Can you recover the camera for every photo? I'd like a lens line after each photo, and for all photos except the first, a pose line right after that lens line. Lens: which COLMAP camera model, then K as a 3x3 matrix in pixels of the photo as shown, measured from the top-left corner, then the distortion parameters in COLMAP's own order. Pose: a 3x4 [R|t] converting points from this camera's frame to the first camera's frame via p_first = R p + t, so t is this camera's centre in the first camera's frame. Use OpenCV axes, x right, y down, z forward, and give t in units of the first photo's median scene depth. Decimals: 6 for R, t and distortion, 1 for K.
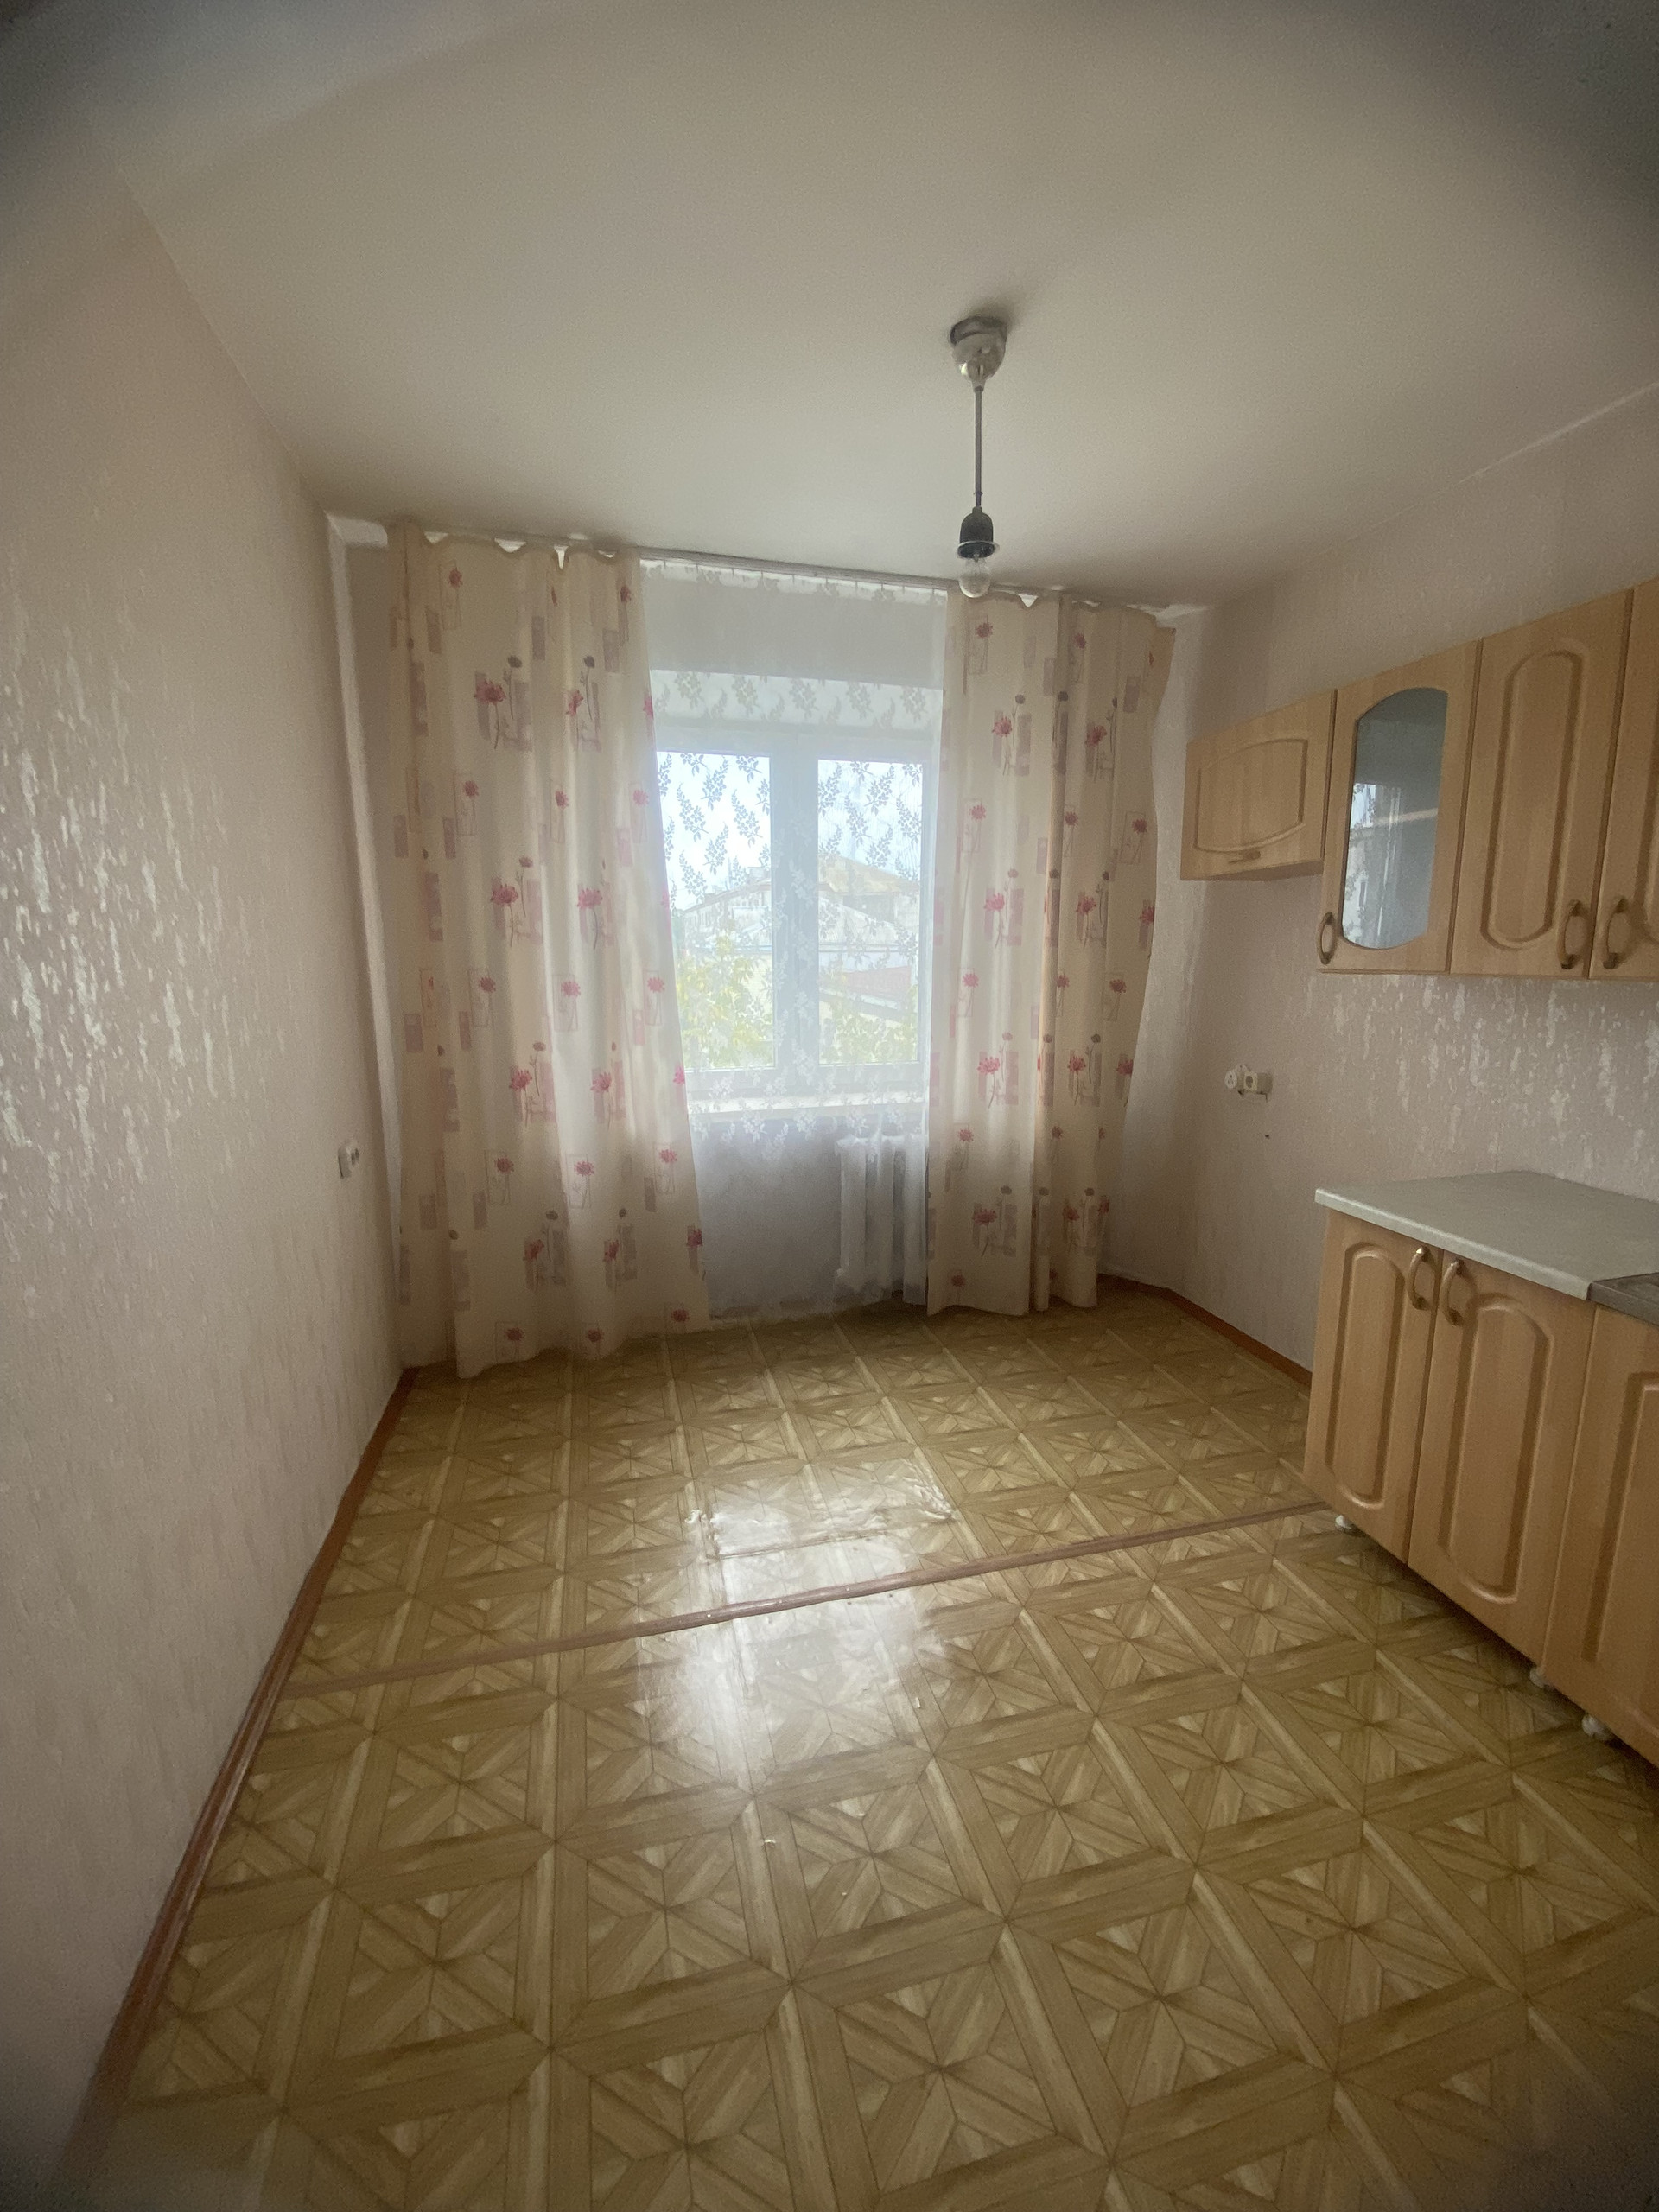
lens RADIAL K [[898.1, 0, 819.1], [0, 898.1, 1093.5], [0, 0, 1]] dist [0.032501, -0.026207]
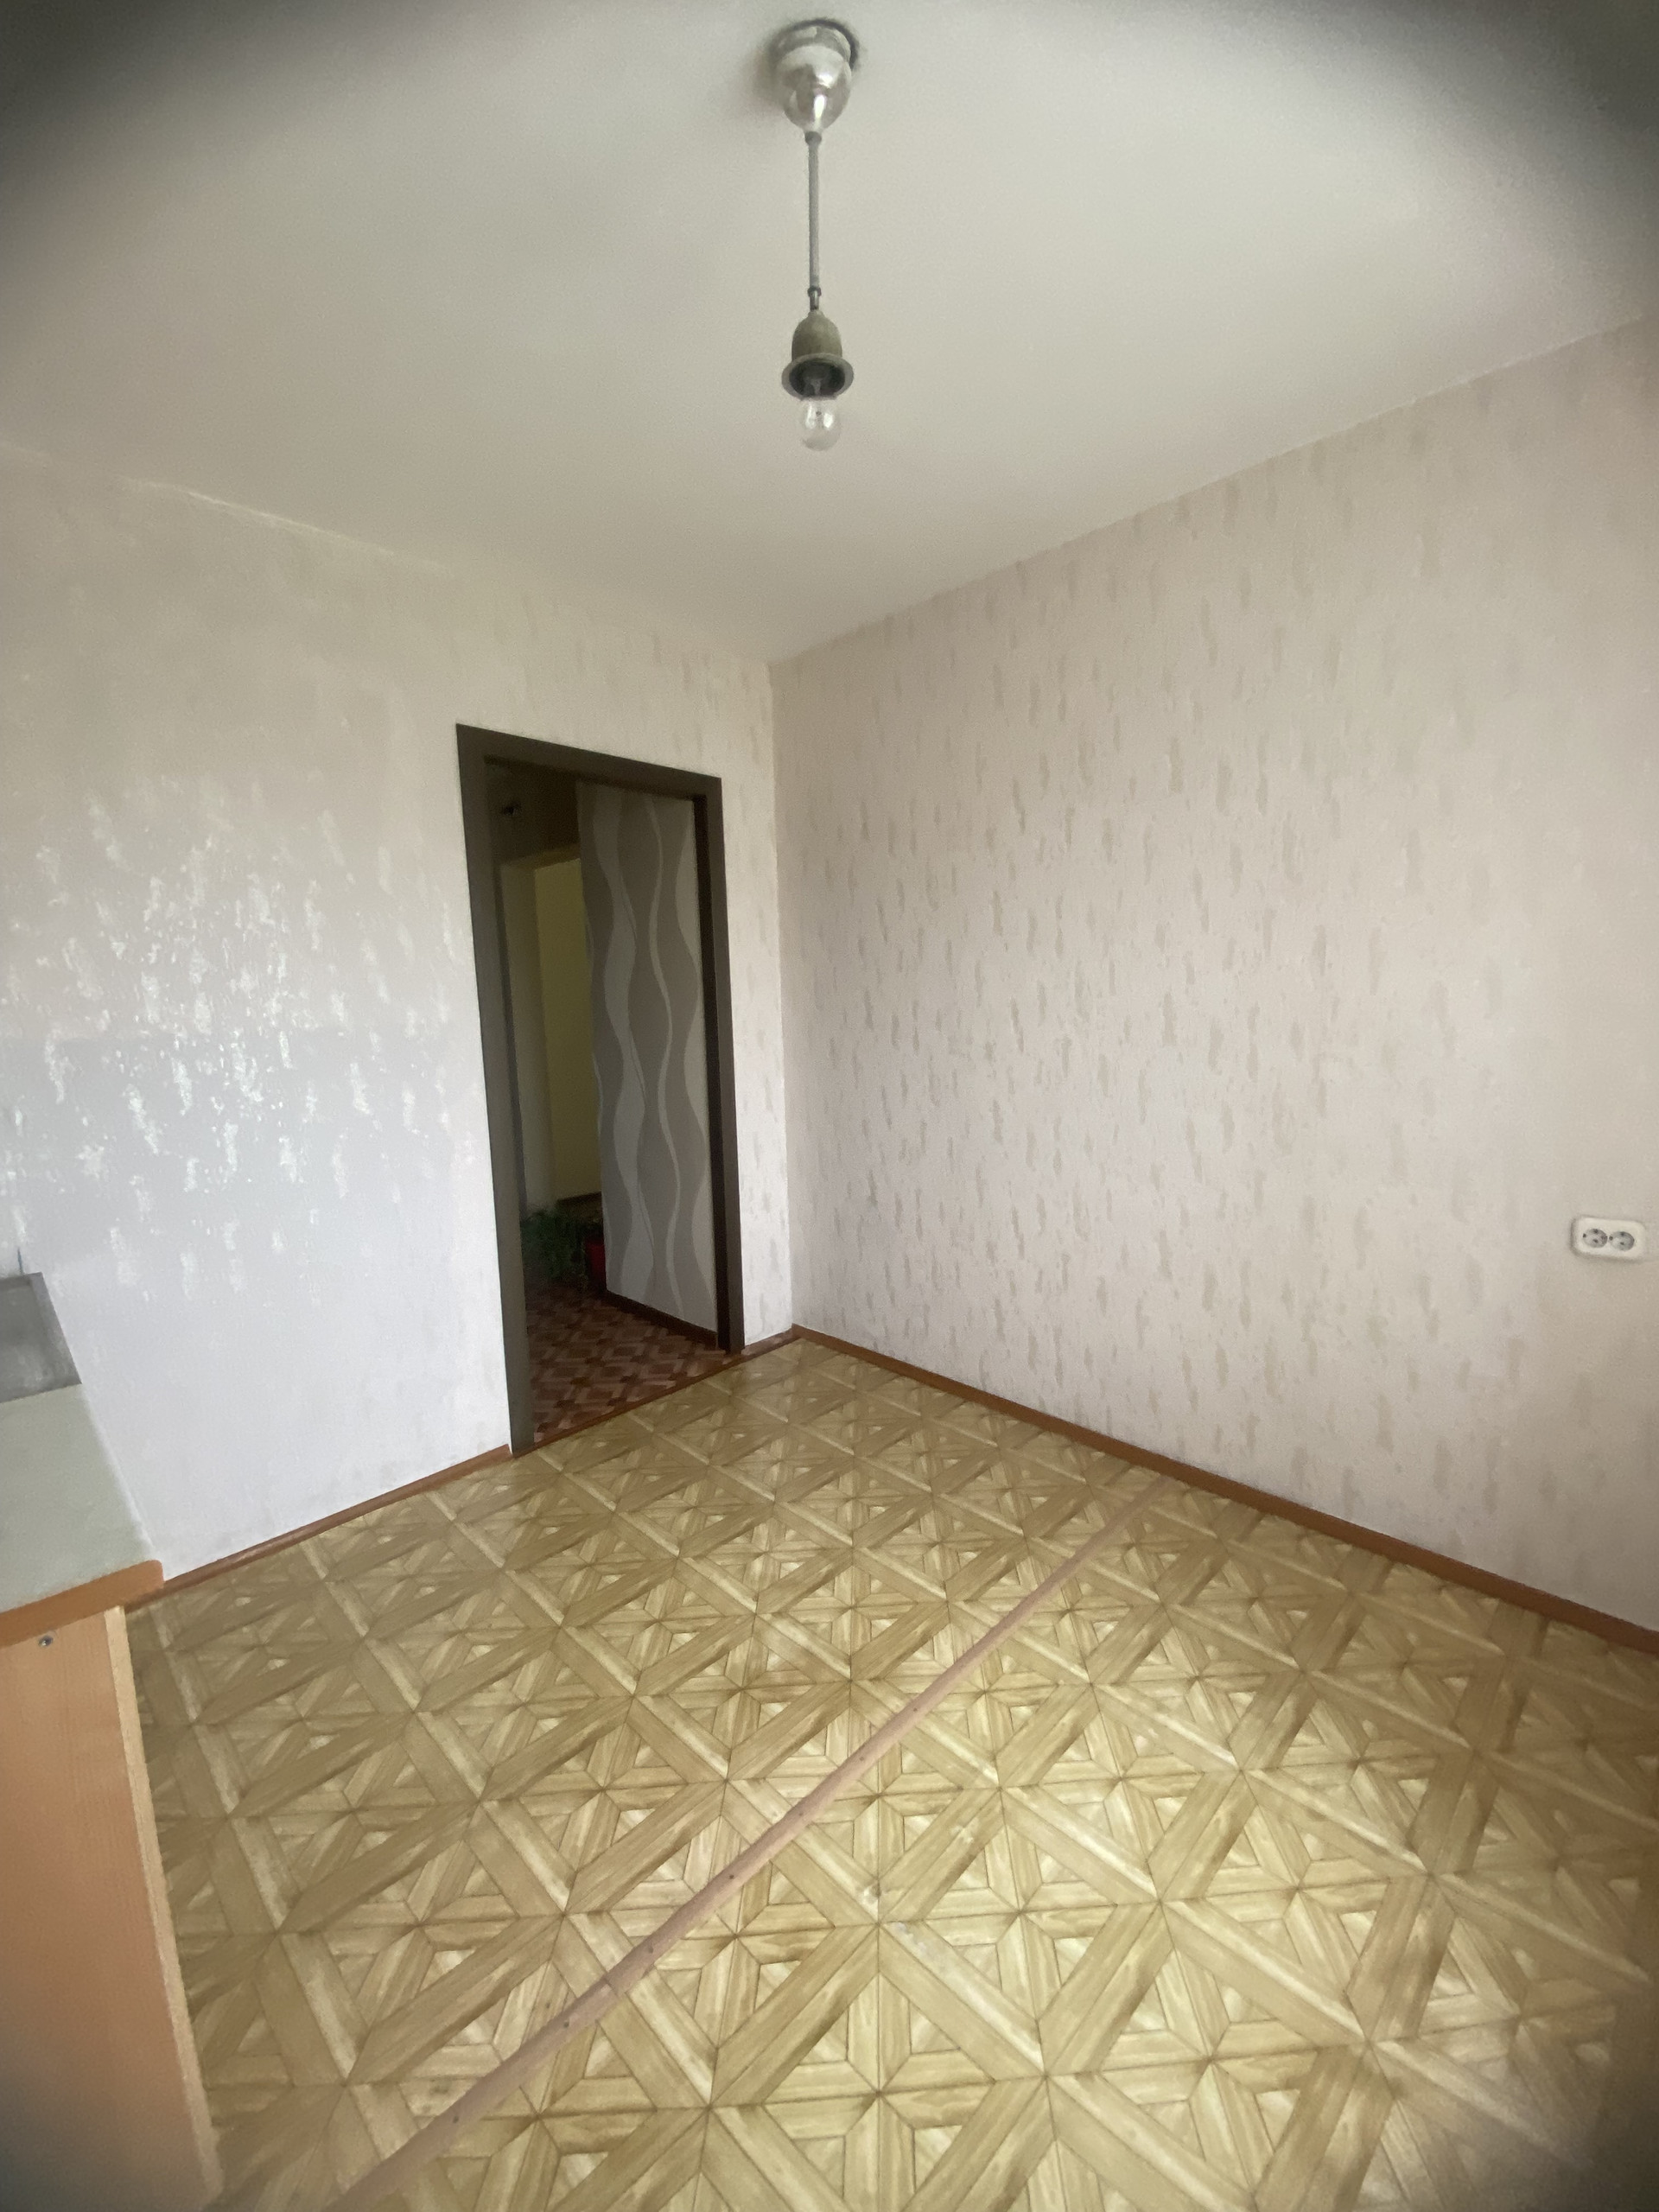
lens RADIAL K [[900.2, 0, 829.5], [0, 900.2, 1106.0], [0, 0, 1]] dist [0.002239, -0.012926]
pose [[-0.853844, 0.097668, -0.511284, 0.321611], [-0.053303, 0.960670, 0.272529, -0.160074], [0.517792, 0.259950, -0.815057, 0.995675]]
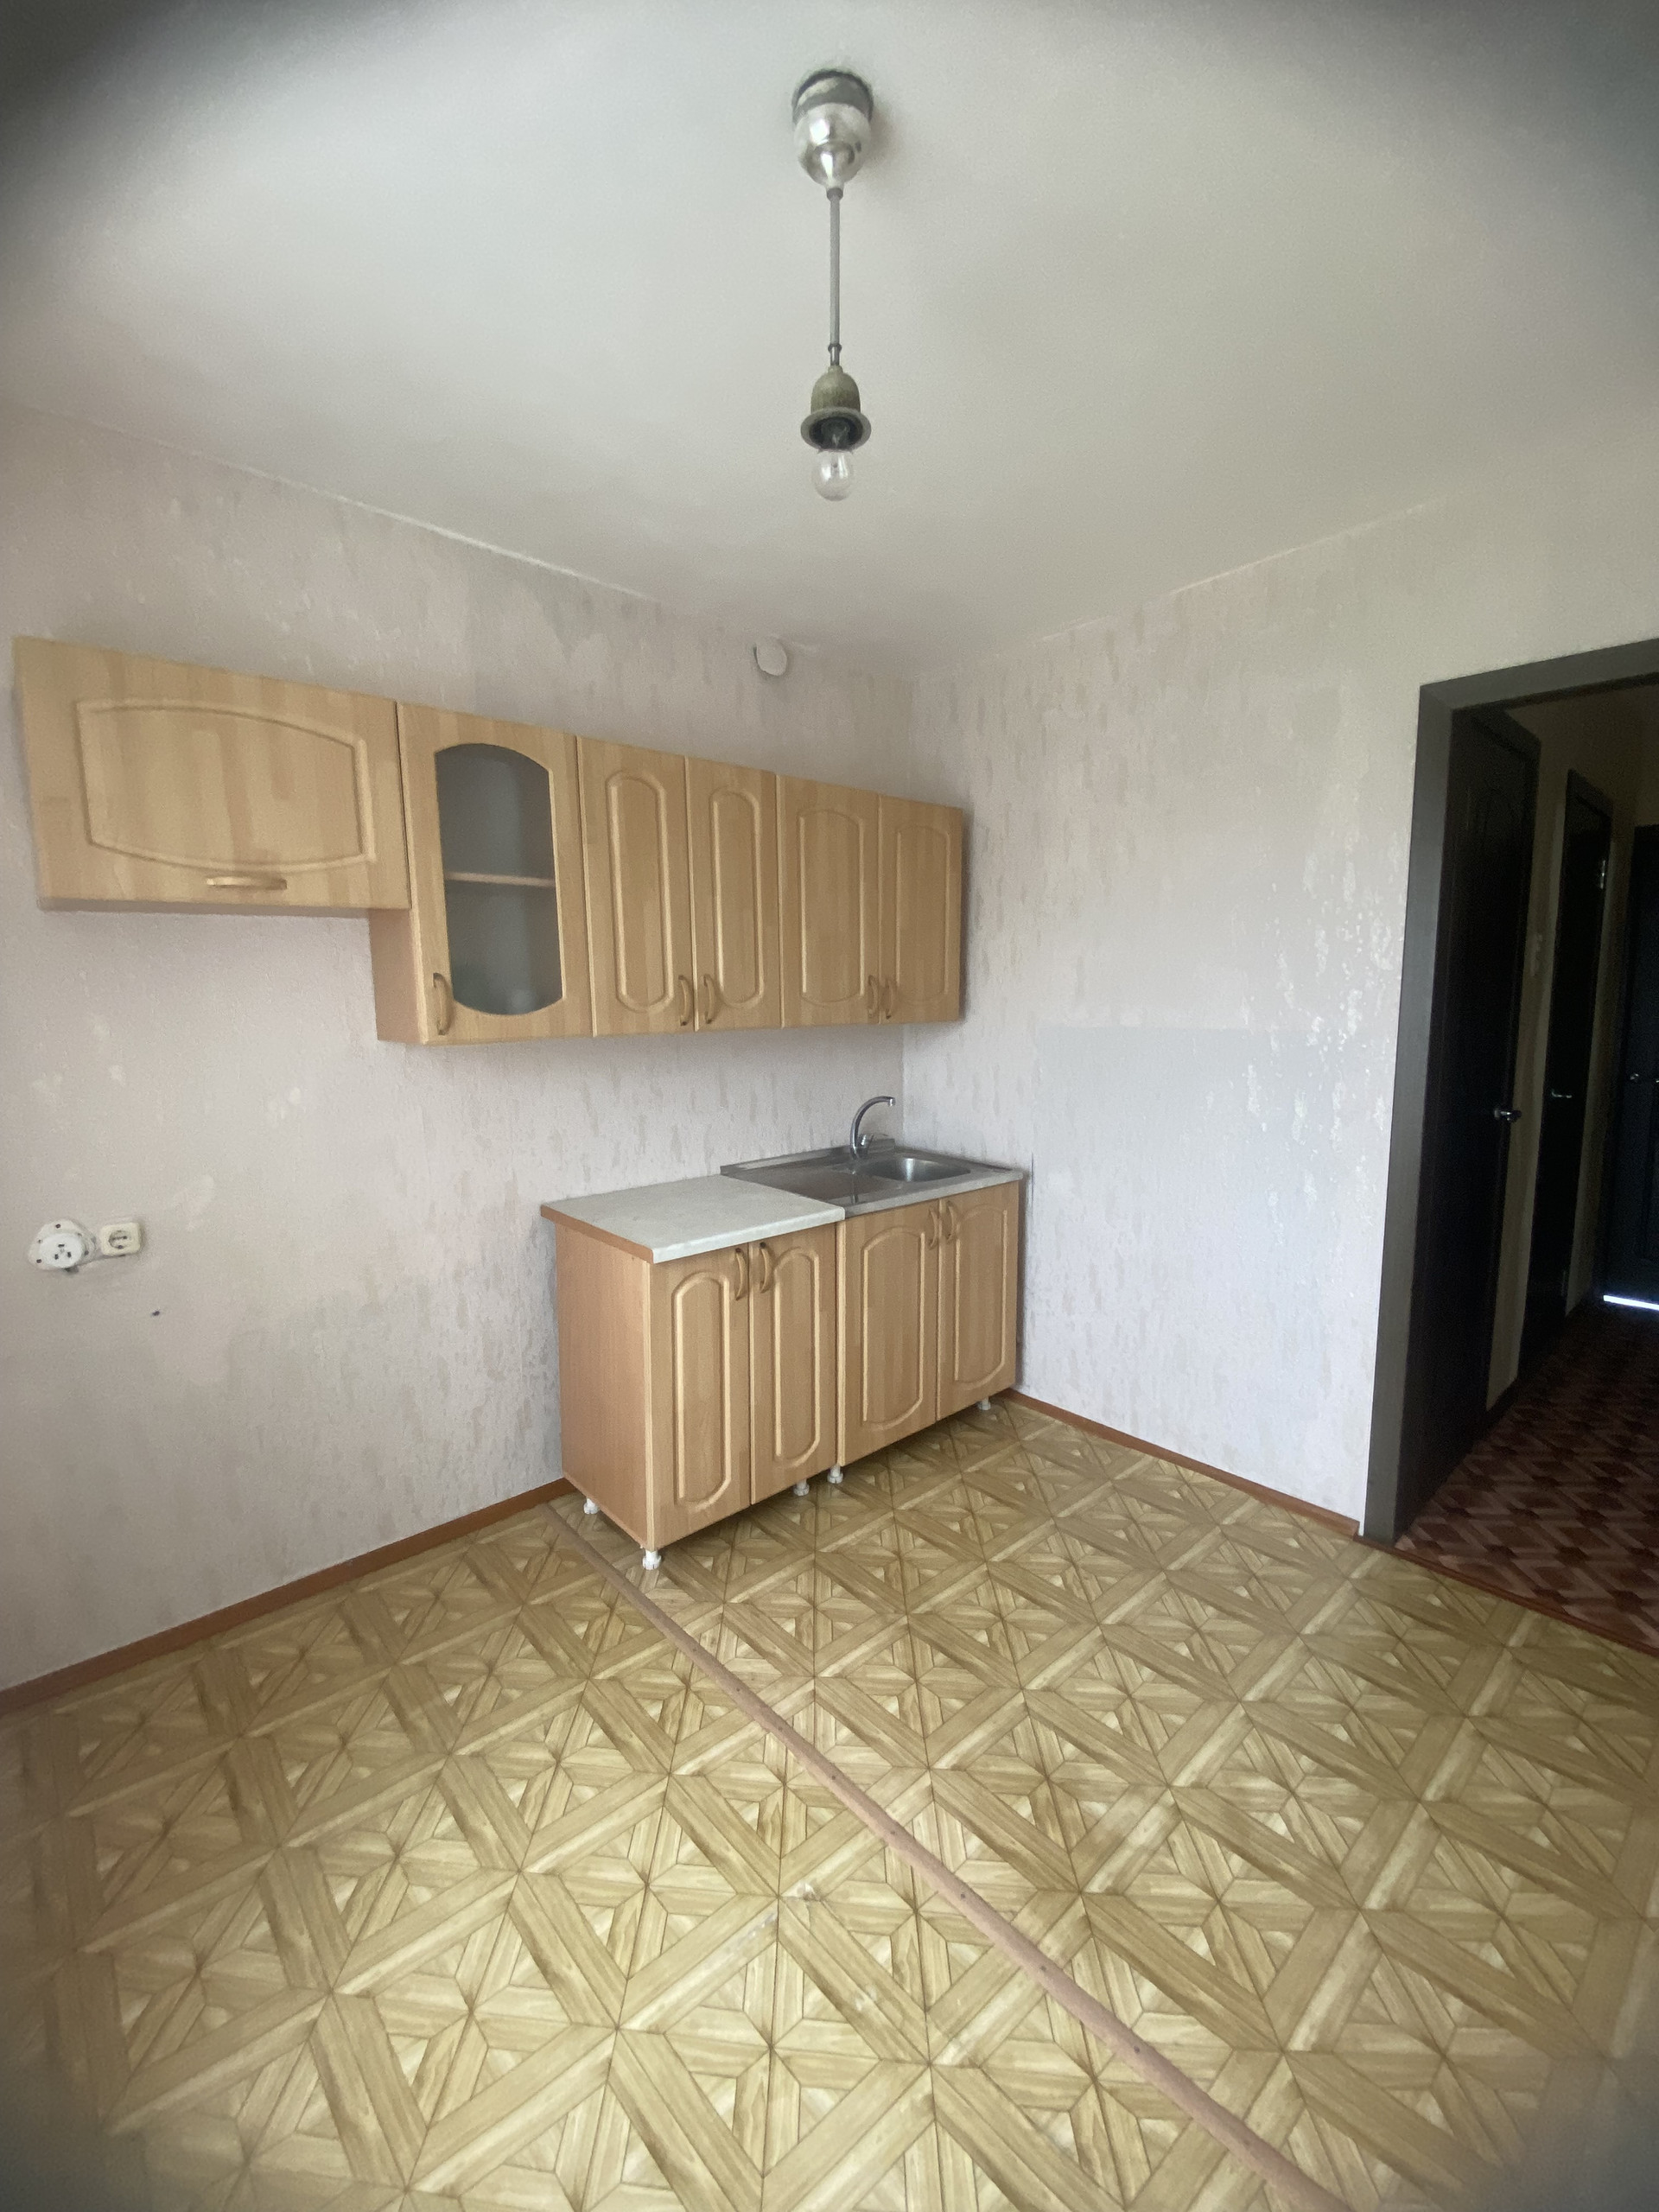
lens RADIAL K [[917.7, 0, 823.5], [0, 917.7, 1094.6], [0, 0, 1]] dist [0.021276, -0.019845]
pose [[-0.467874, -0.090888, 0.879109, -0.281955], [0.155336, 0.970757, 0.183035, -0.148300], [-0.870037, 0.222195, -0.440074, 0.853338]]
